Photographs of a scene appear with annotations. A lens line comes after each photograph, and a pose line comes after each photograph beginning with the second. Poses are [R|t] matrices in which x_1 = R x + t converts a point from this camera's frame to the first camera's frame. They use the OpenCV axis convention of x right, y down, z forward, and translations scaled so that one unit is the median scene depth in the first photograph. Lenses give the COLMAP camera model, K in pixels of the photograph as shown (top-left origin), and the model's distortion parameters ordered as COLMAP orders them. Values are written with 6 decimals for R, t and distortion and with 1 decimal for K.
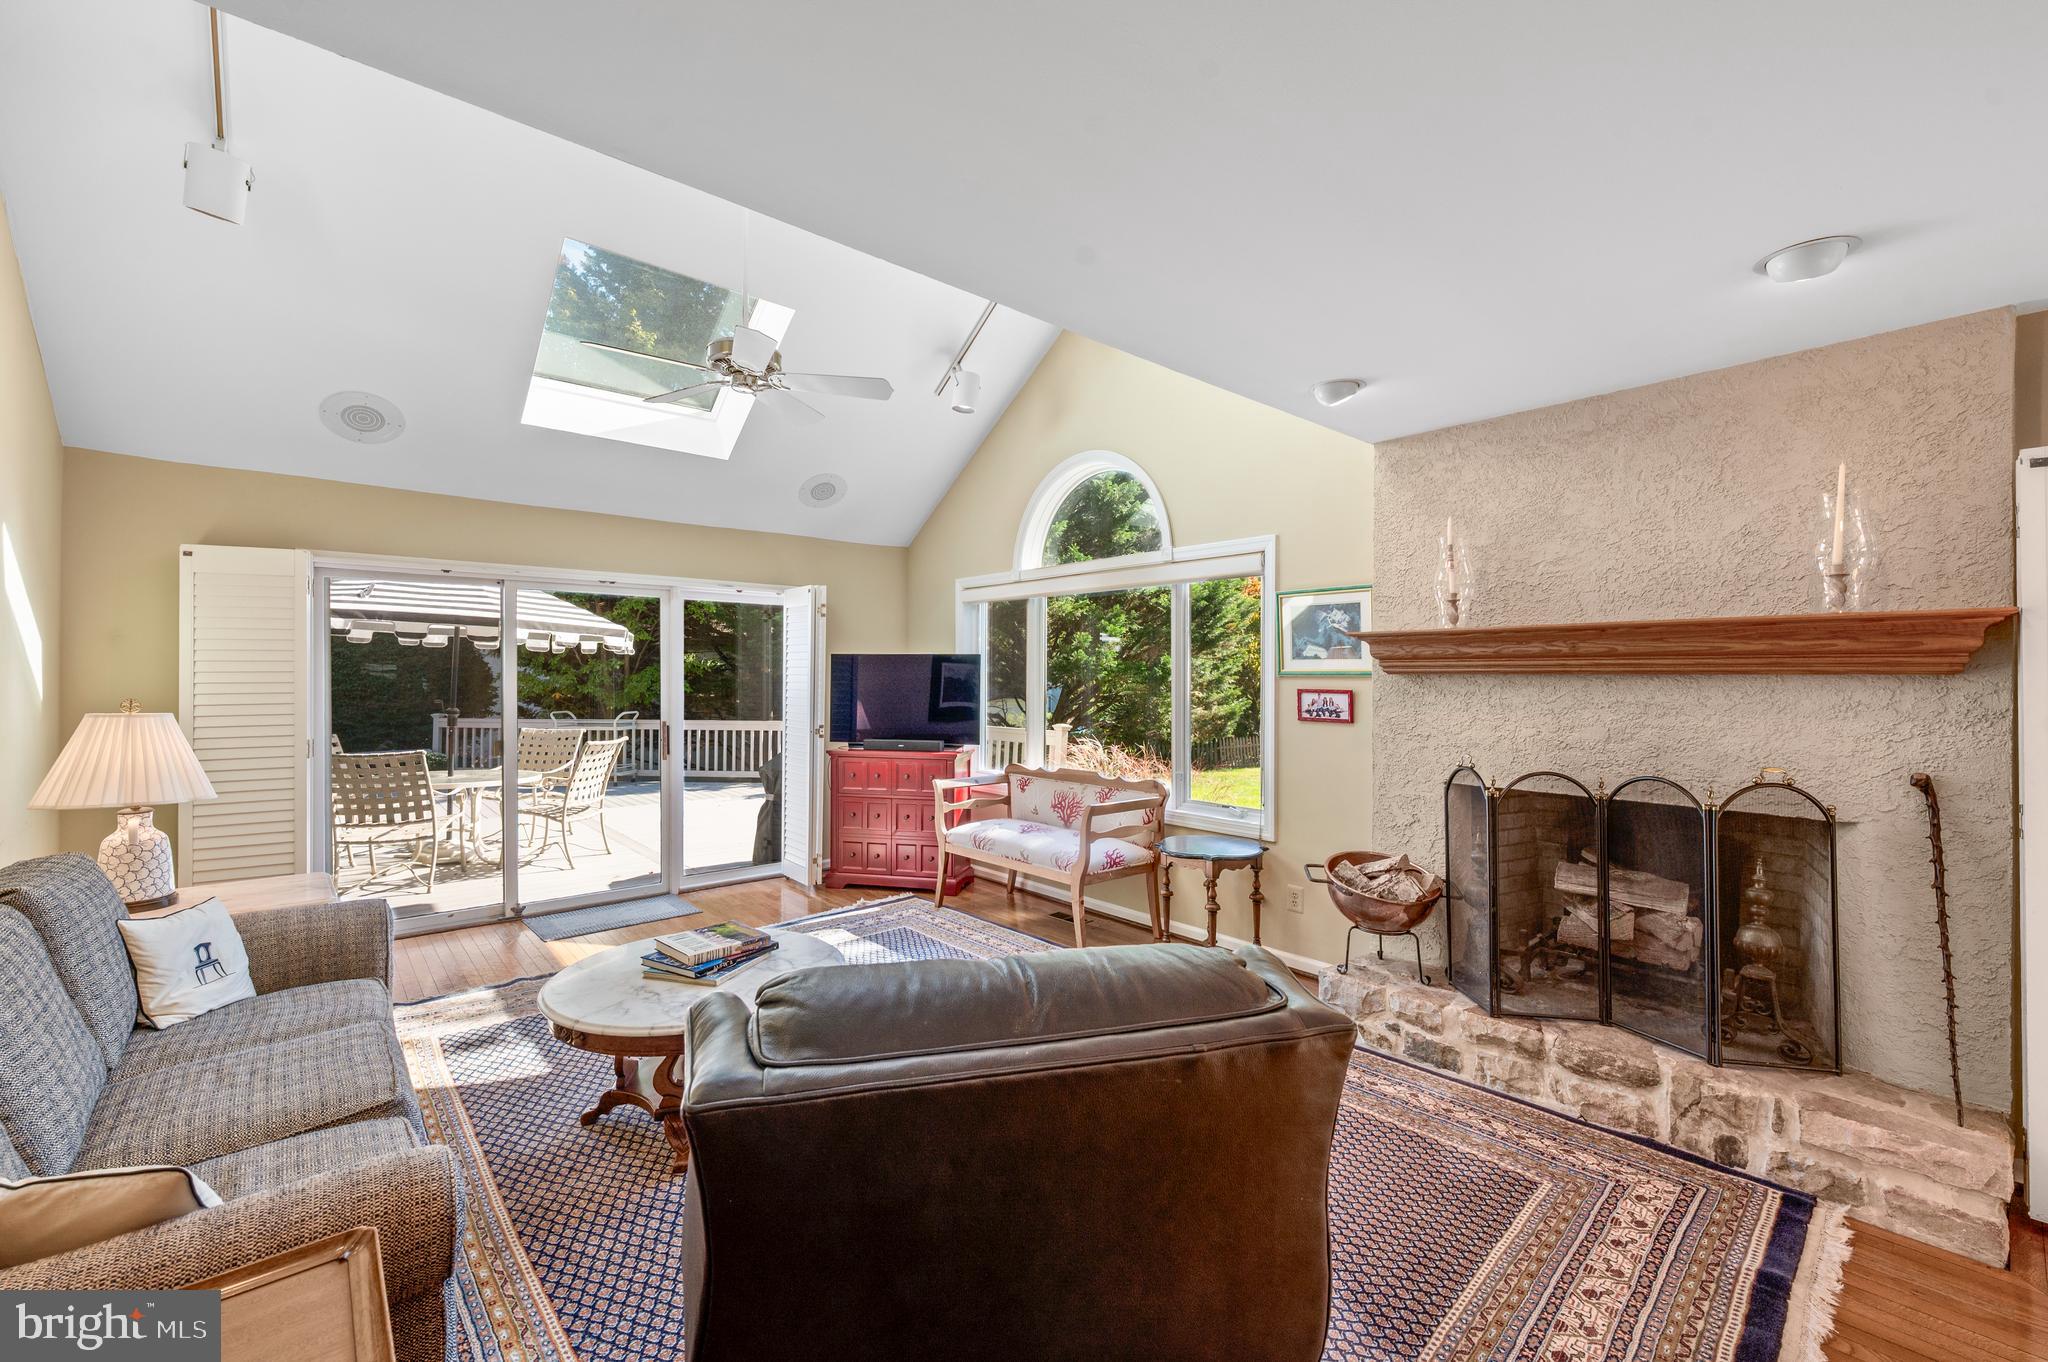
lens RADIAL K [[827.2, 0, 1025.1], [0, 827.2, 667.7], [0, 0, 1]] dist [0.000737, 0.000041]
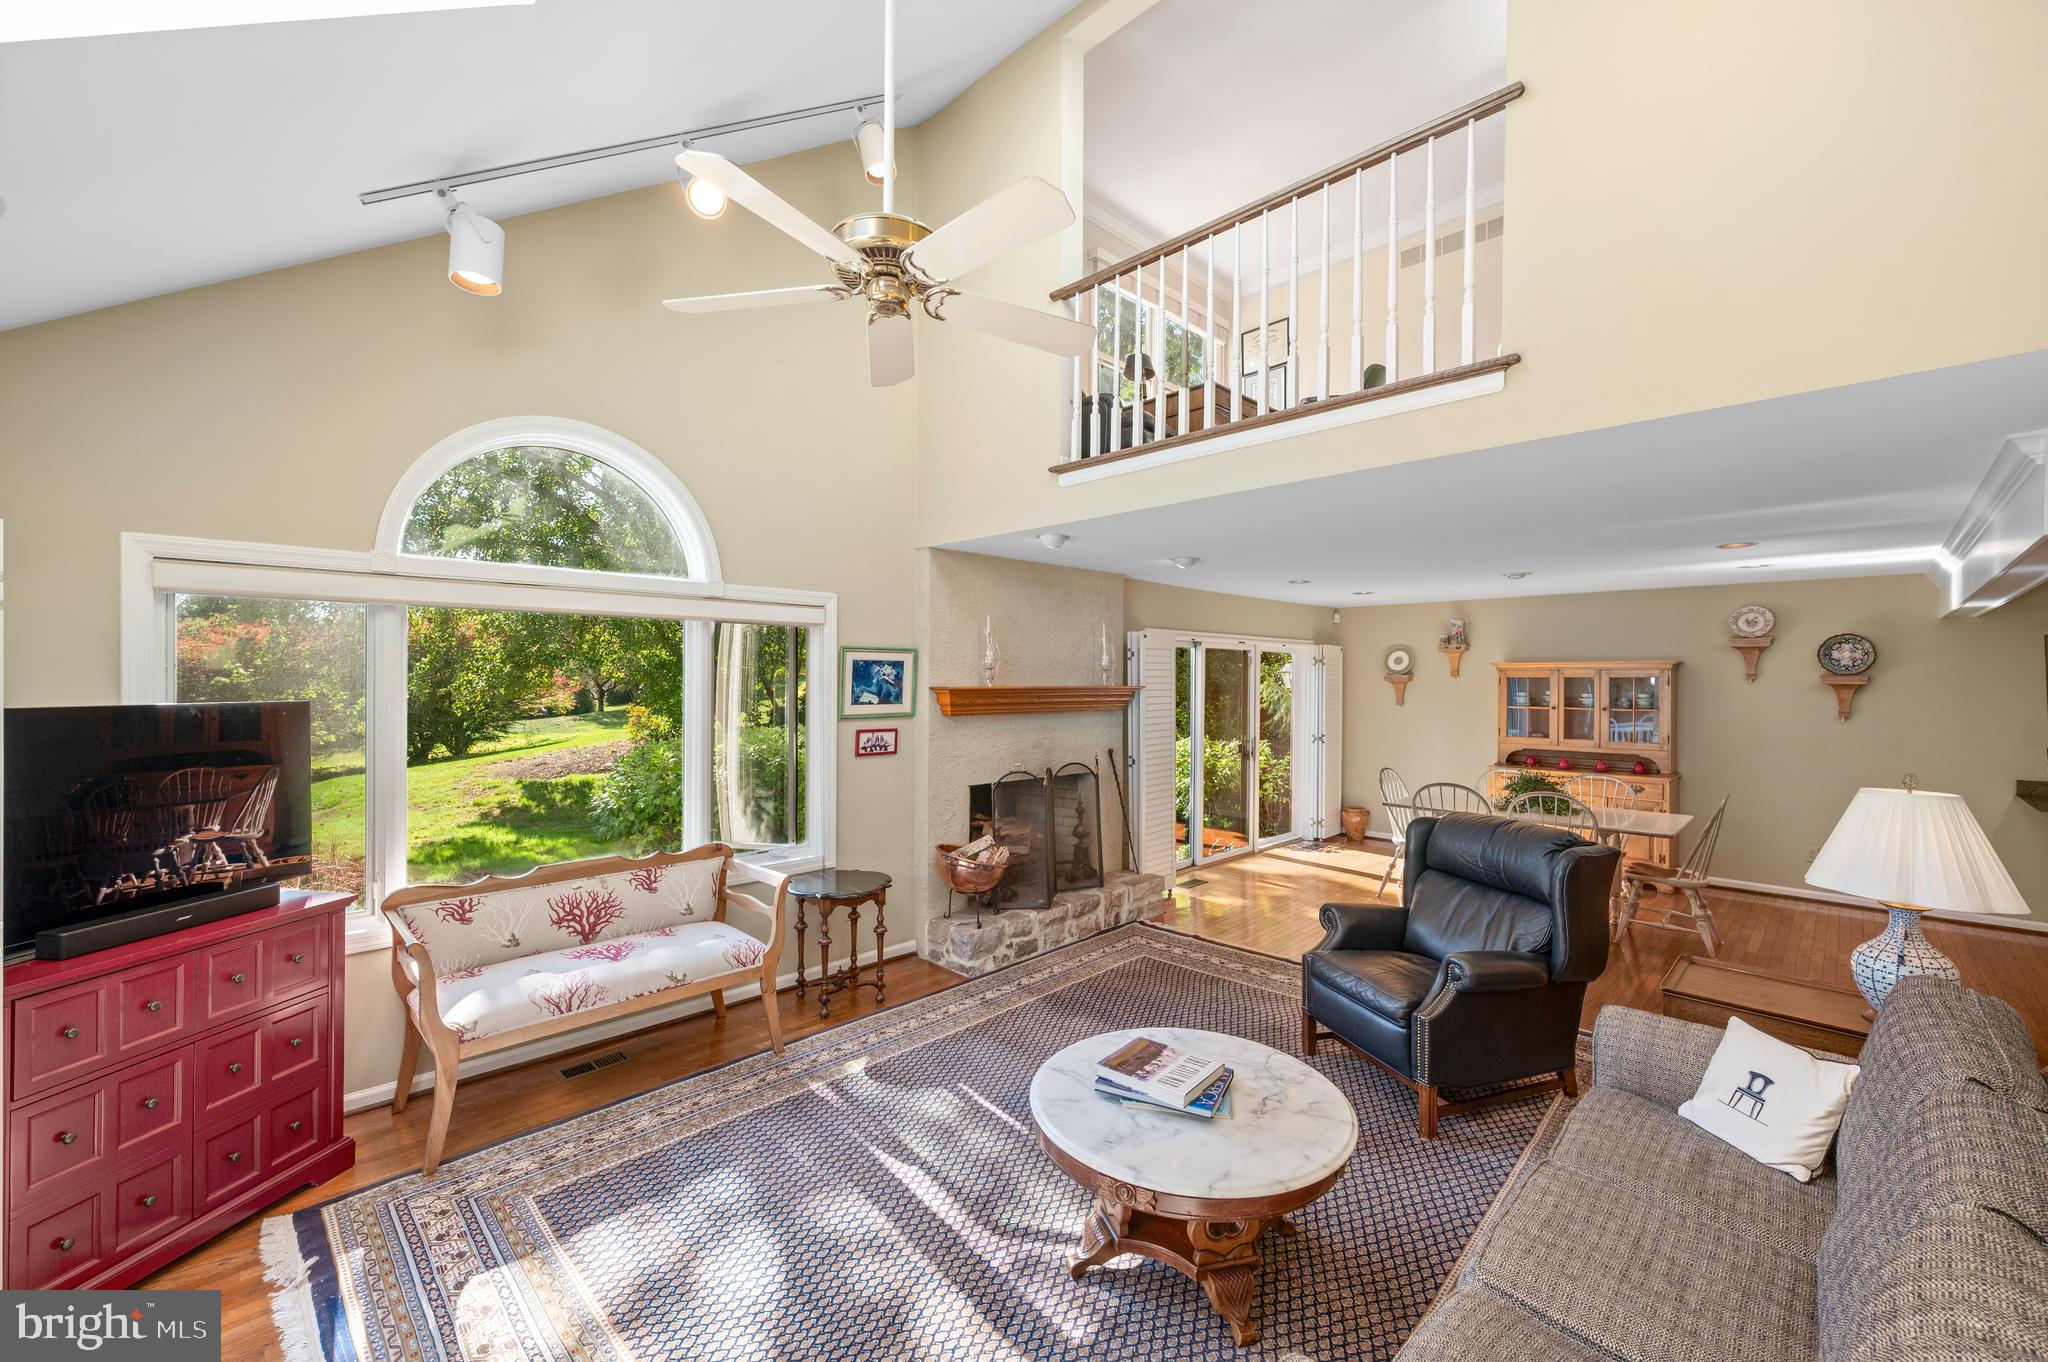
lens RADIAL K [[827.2, 0, 1016.2], [0, 827.2, 681.2], [0, 0, 1]] dist [0.000737, 0.000041]
pose [[-0.047144, -0.011464, 0.998822, -1.127768], [-0.017480, 0.999790, 0.010650, -0.079366], [-0.998735, -0.016957, -0.047334, 1.095878]]
